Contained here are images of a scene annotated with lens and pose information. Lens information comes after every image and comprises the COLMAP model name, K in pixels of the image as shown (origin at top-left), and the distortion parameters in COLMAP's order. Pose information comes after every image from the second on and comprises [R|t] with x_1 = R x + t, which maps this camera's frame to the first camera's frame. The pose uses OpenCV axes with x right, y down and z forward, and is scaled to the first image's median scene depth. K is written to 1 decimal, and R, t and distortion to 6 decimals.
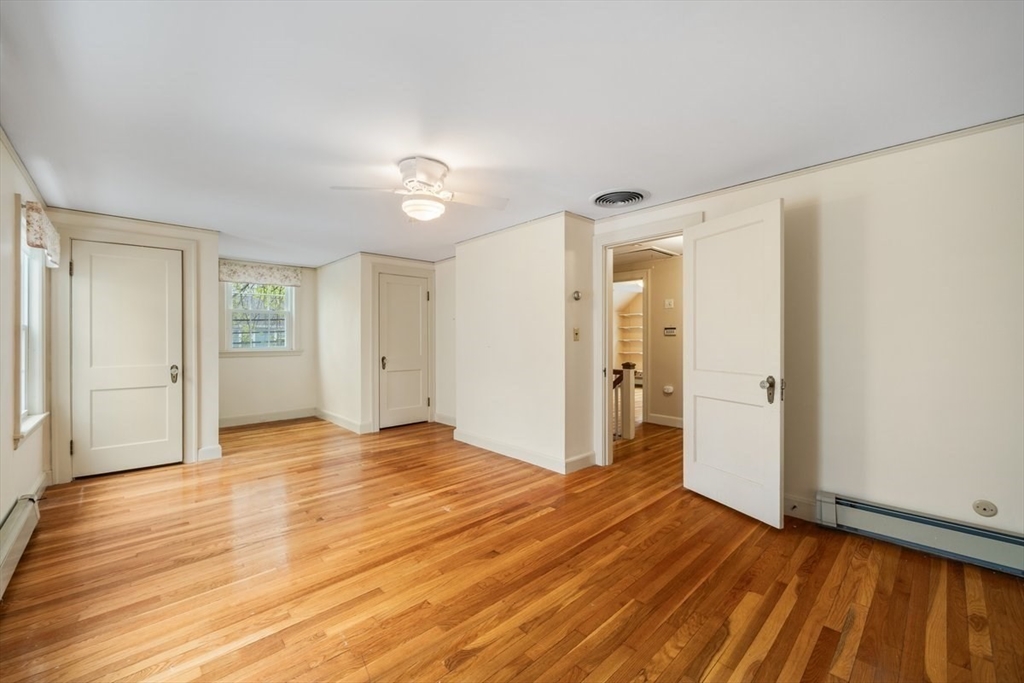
lens RADIAL K [[414.1, 0, 511.1], [0, 414.1, 339.2], [0, 0, 1]] dist [-0.001317, -0.000049]
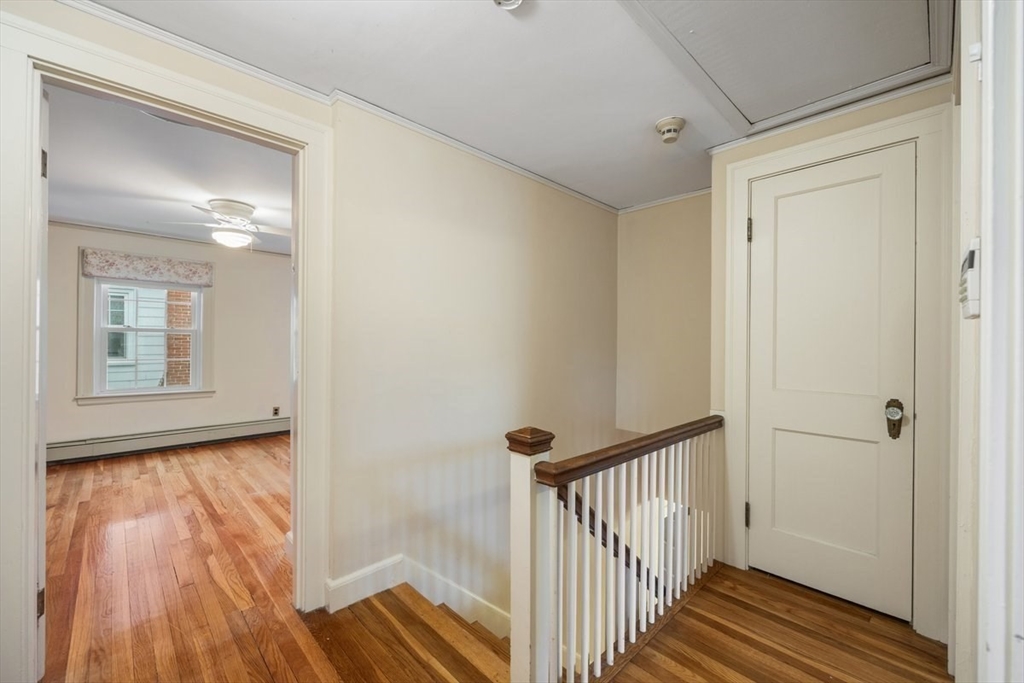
lens RADIAL K [[414.9, 0, 509.0], [0, 414.9, 345.5], [0, 0, 1]] dist [-0.001576, -0.000222]
pose [[0.001870, 0.011213, -0.999935, 0.863766], [-0.008033, 0.999905, 0.011198, -0.005147], [0.999966, 0.008012, 0.001960, 1.506395]]
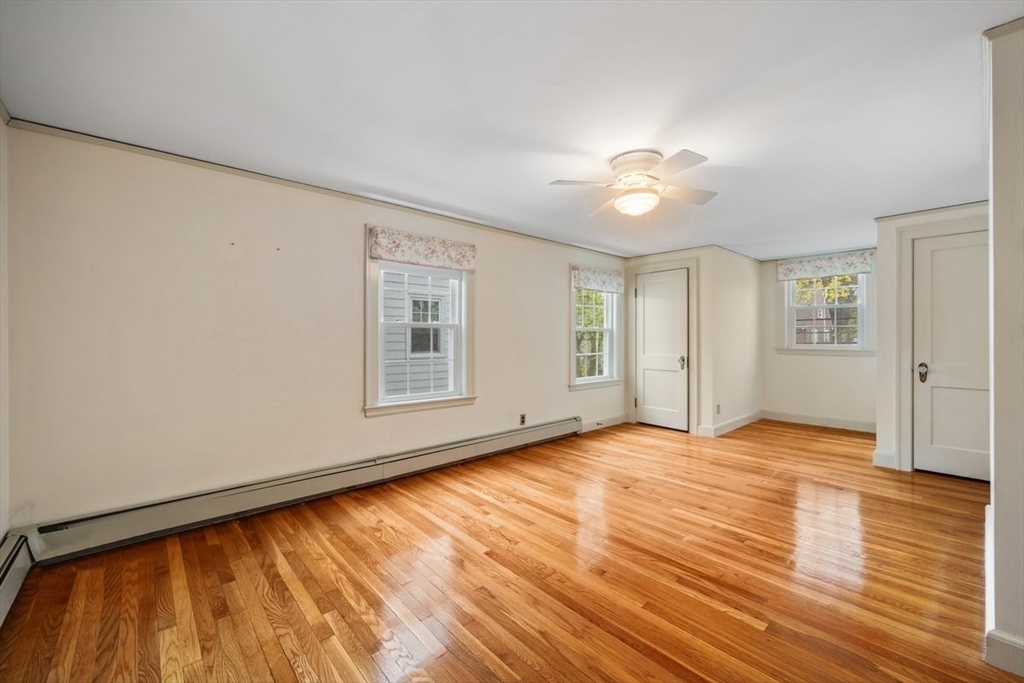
lens RADIAL K [[414.1, 0, 511.1], [0, 414.1, 339.2], [0, 0, 1]] dist [-0.001317, -0.000049]
pose [[-0.030241, 0.008621, -0.999505, 0.625971], [-0.000689, 0.999962, 0.008646, -0.002793], [0.999542, 0.000950, -0.030234, 0.596680]]
